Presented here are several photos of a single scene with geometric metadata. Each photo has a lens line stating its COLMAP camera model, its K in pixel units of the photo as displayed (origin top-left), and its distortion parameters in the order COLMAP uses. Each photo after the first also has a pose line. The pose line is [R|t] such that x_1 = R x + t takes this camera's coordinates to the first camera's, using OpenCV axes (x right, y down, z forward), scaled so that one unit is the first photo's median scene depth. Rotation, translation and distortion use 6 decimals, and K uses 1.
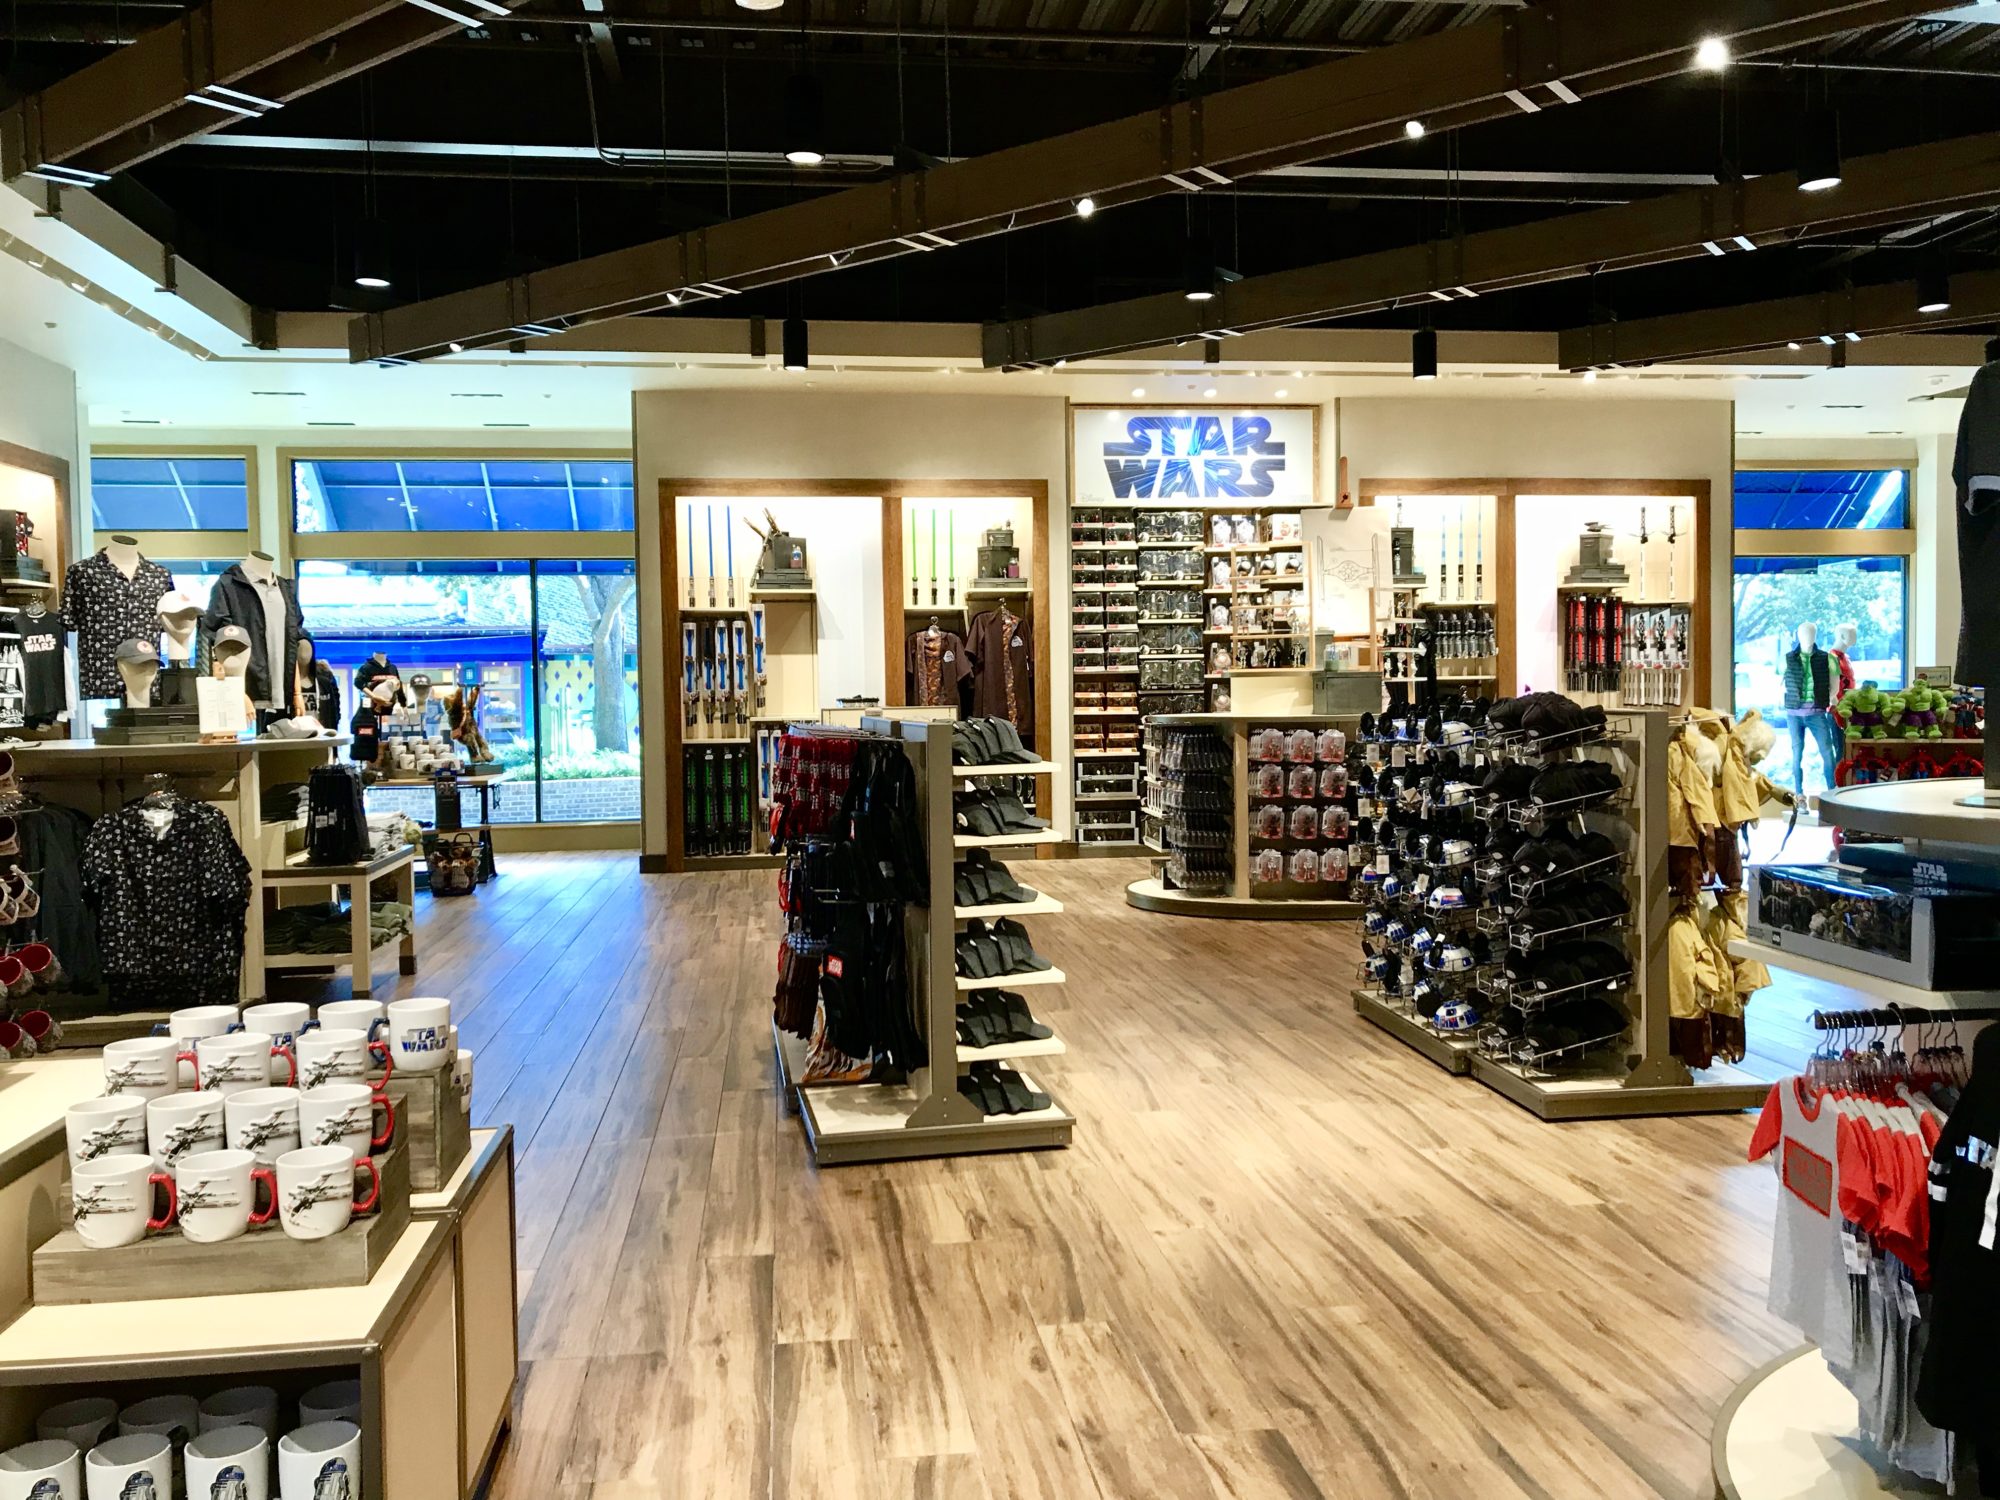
lens RADIAL K [[1634.6, 0, 993.0], [0, 1634.6, 745.5], [0, 0, 1]] dist [0.068472, -0.095618]
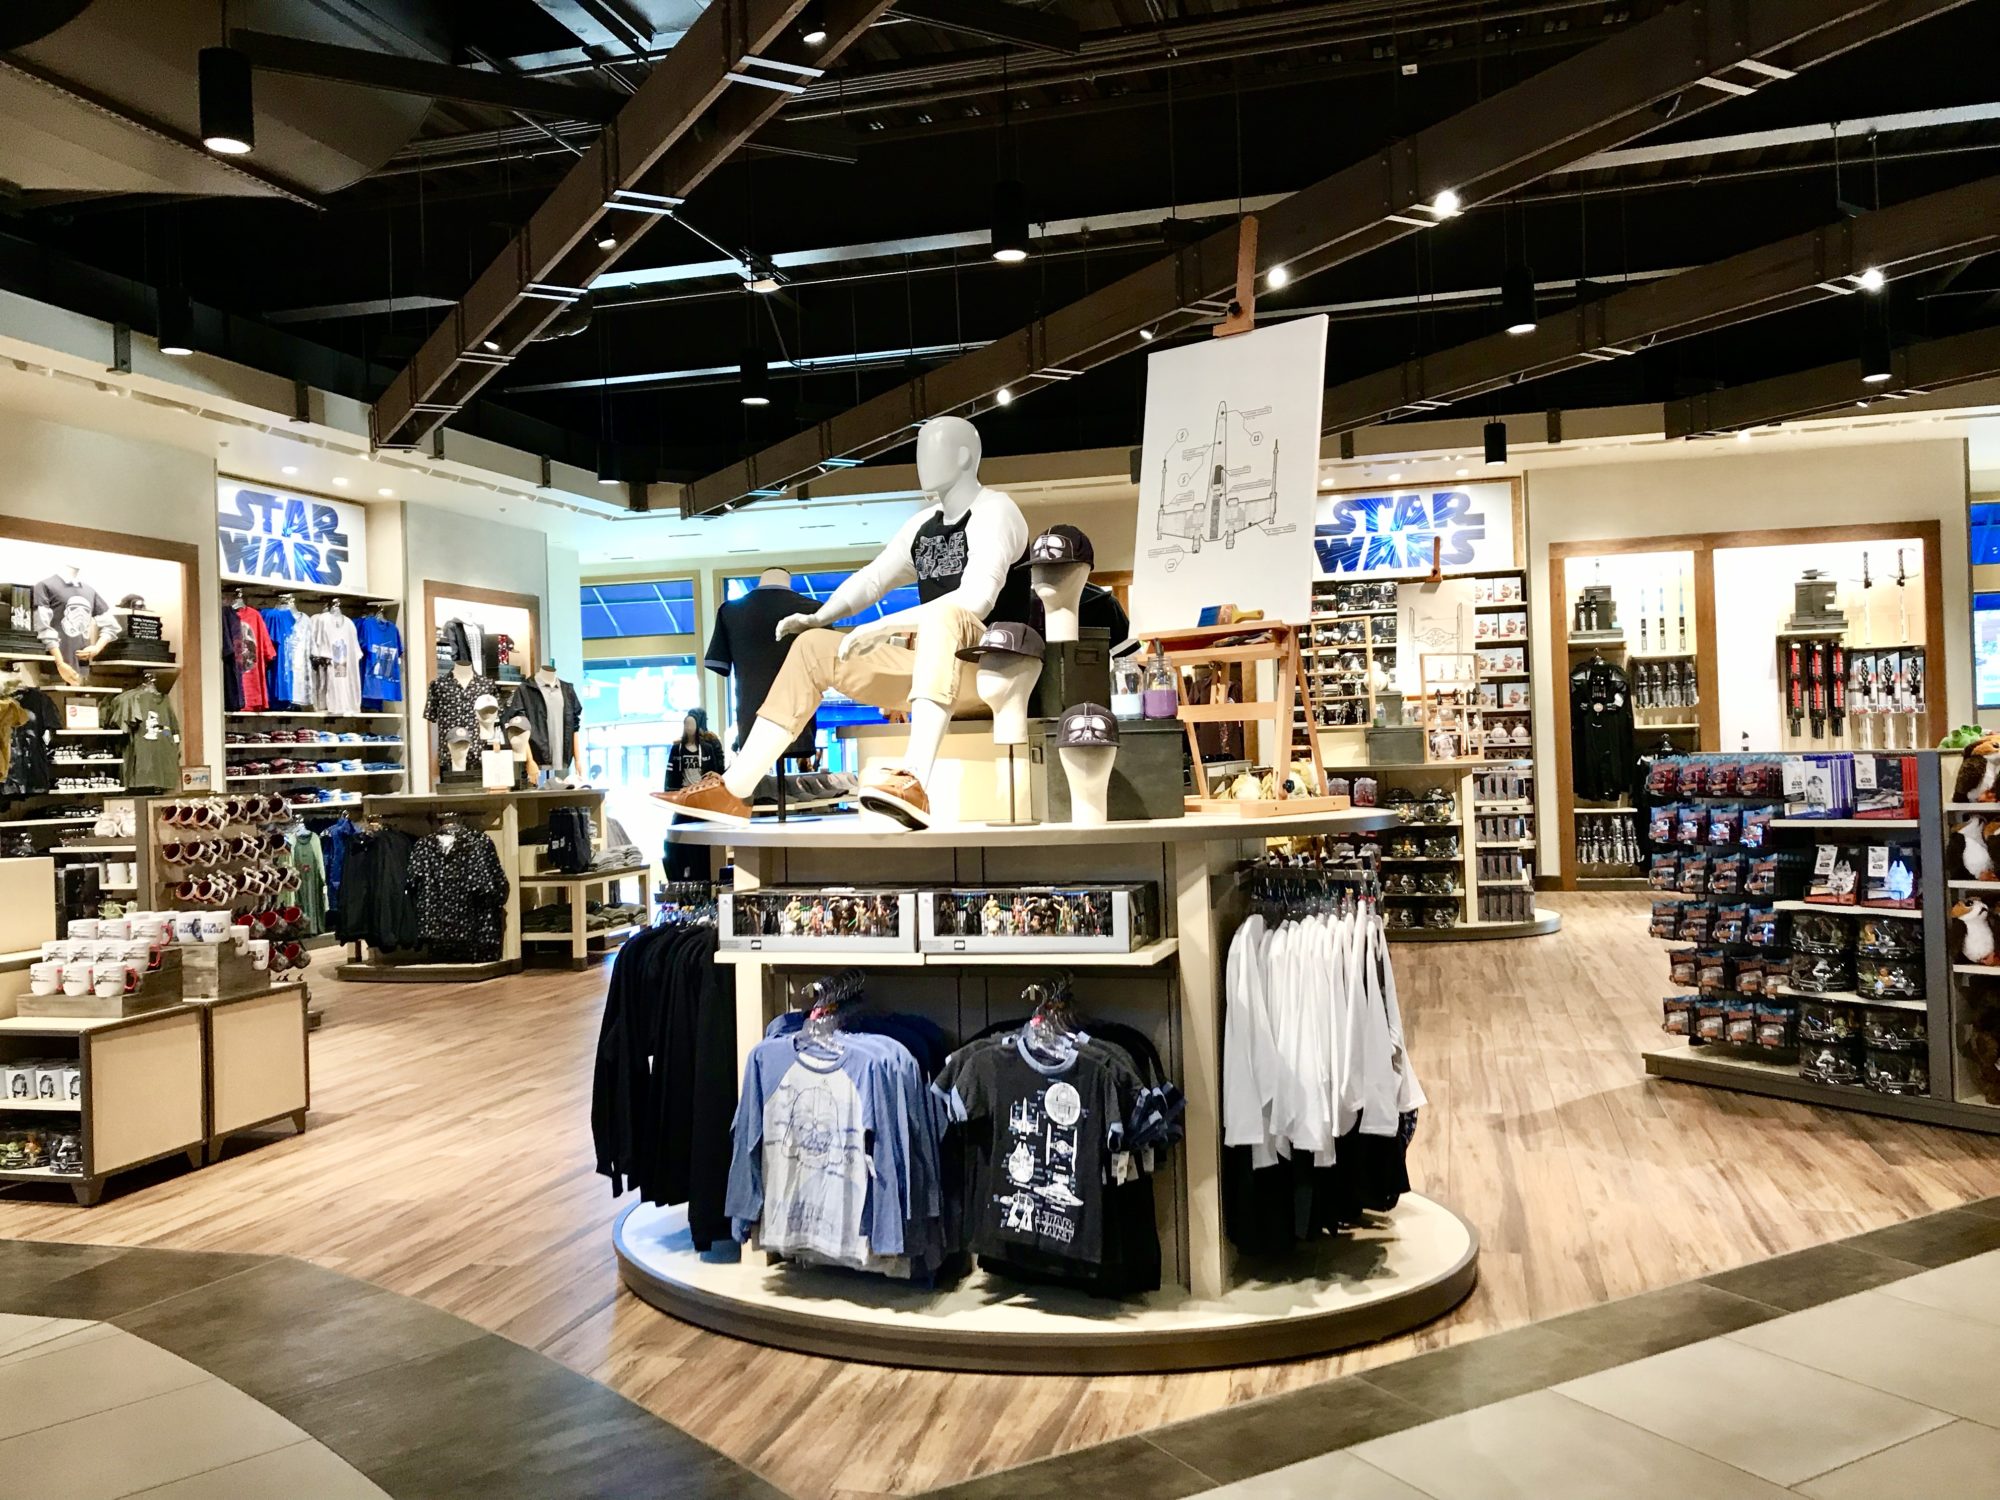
lens RADIAL K [[1660.9, 0, 1002.4], [0, 1660.9, 739.9], [0, 0, 1]] dist [0.034525, 0.002522]
pose [[0.919235, -0.016479, -0.393364, 0.318664], [0.003546, 0.999430, -0.033582, 0.001379], [0.393693, 0.029475, 0.918769, -0.136851]]
